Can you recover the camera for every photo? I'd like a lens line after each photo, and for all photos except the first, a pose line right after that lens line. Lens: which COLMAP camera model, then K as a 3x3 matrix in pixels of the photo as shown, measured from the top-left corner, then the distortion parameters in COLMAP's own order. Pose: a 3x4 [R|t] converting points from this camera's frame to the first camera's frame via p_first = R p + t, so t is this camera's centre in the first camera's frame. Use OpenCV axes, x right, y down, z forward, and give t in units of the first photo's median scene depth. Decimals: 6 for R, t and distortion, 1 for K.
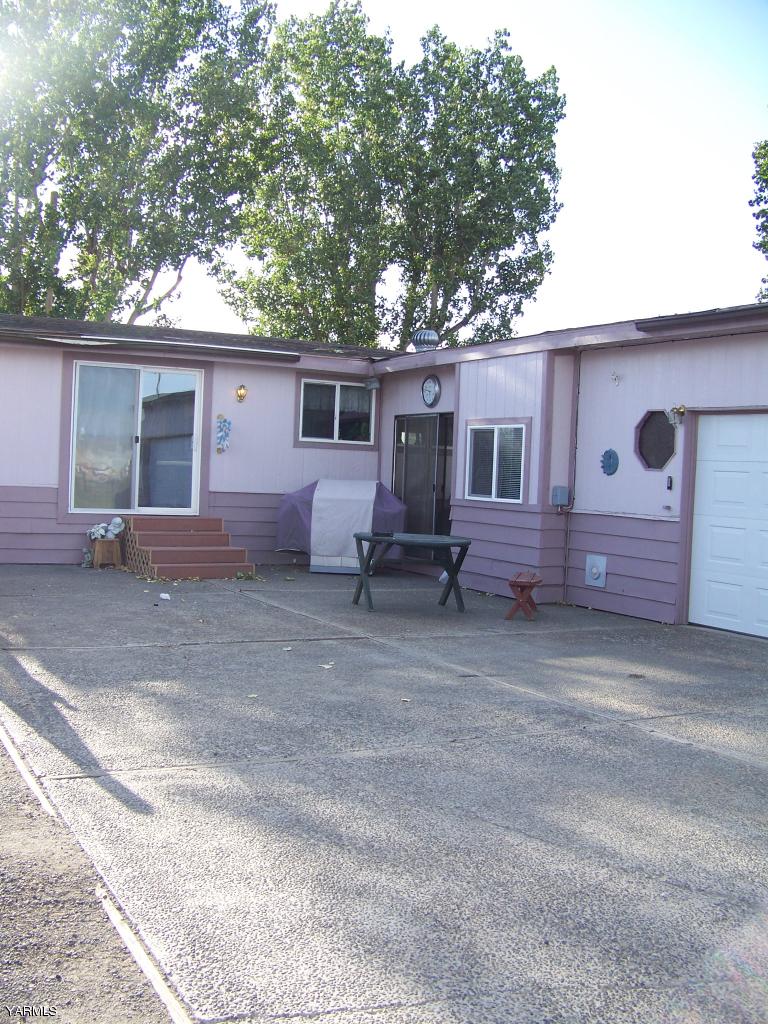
lens RADIAL K [[1070.6, 0, 384.0], [0, 1070.6, 512.0], [0, 0, 1]] dist [-0.242866, 0.312948]
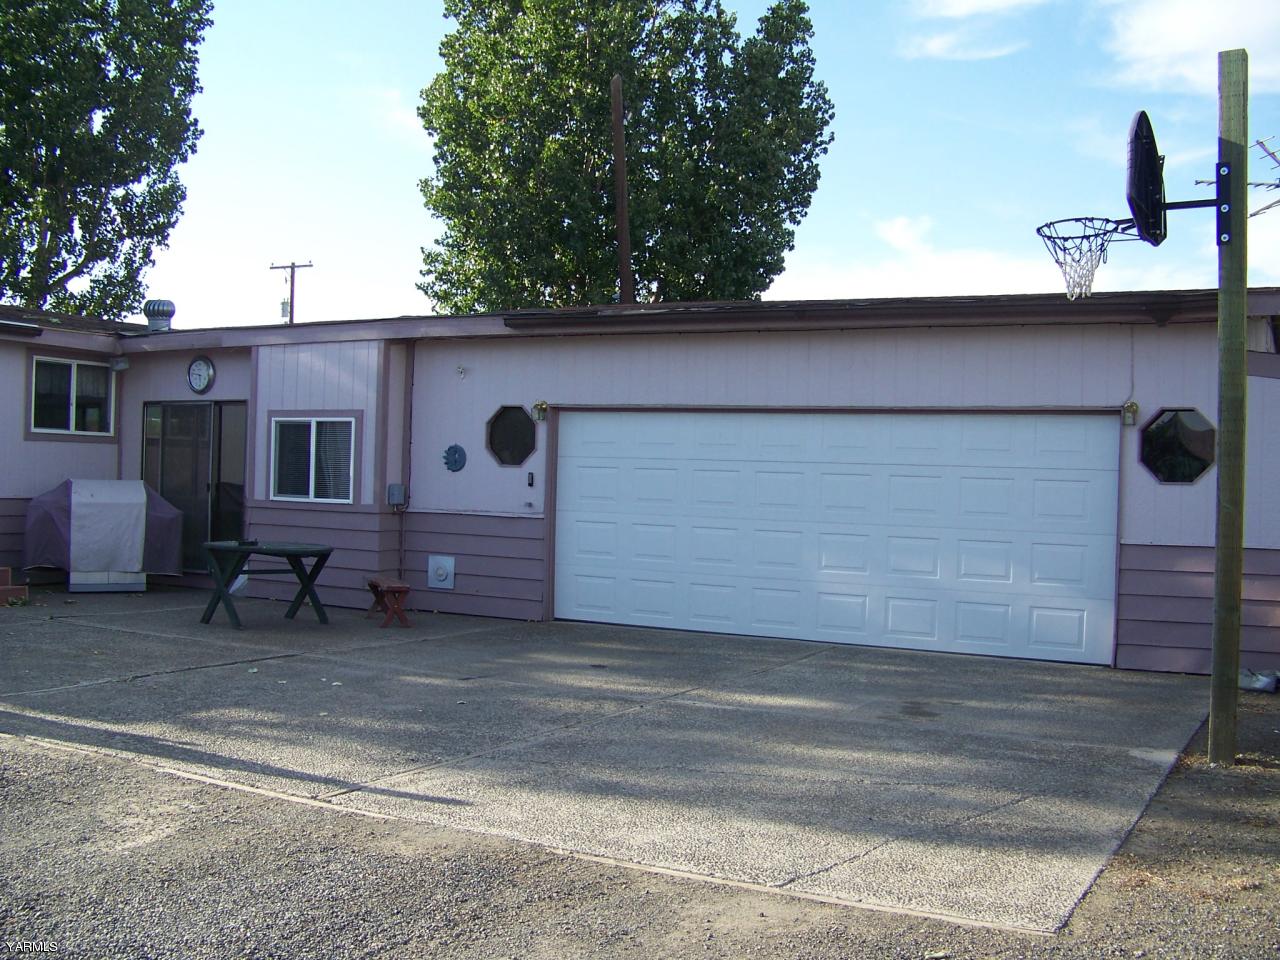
lens RADIAL K [[1338.2, 0, 666.2], [0, 1338.2, 499.5], [0, 0, 1]] dist [-0.242866, 0.312948]
pose [[0.825256, -0.026665, 0.564129, -0.266236], [0.026167, 0.999617, 0.008971, -0.013306], [-0.564152, 0.007358, 0.825638, -0.089750]]
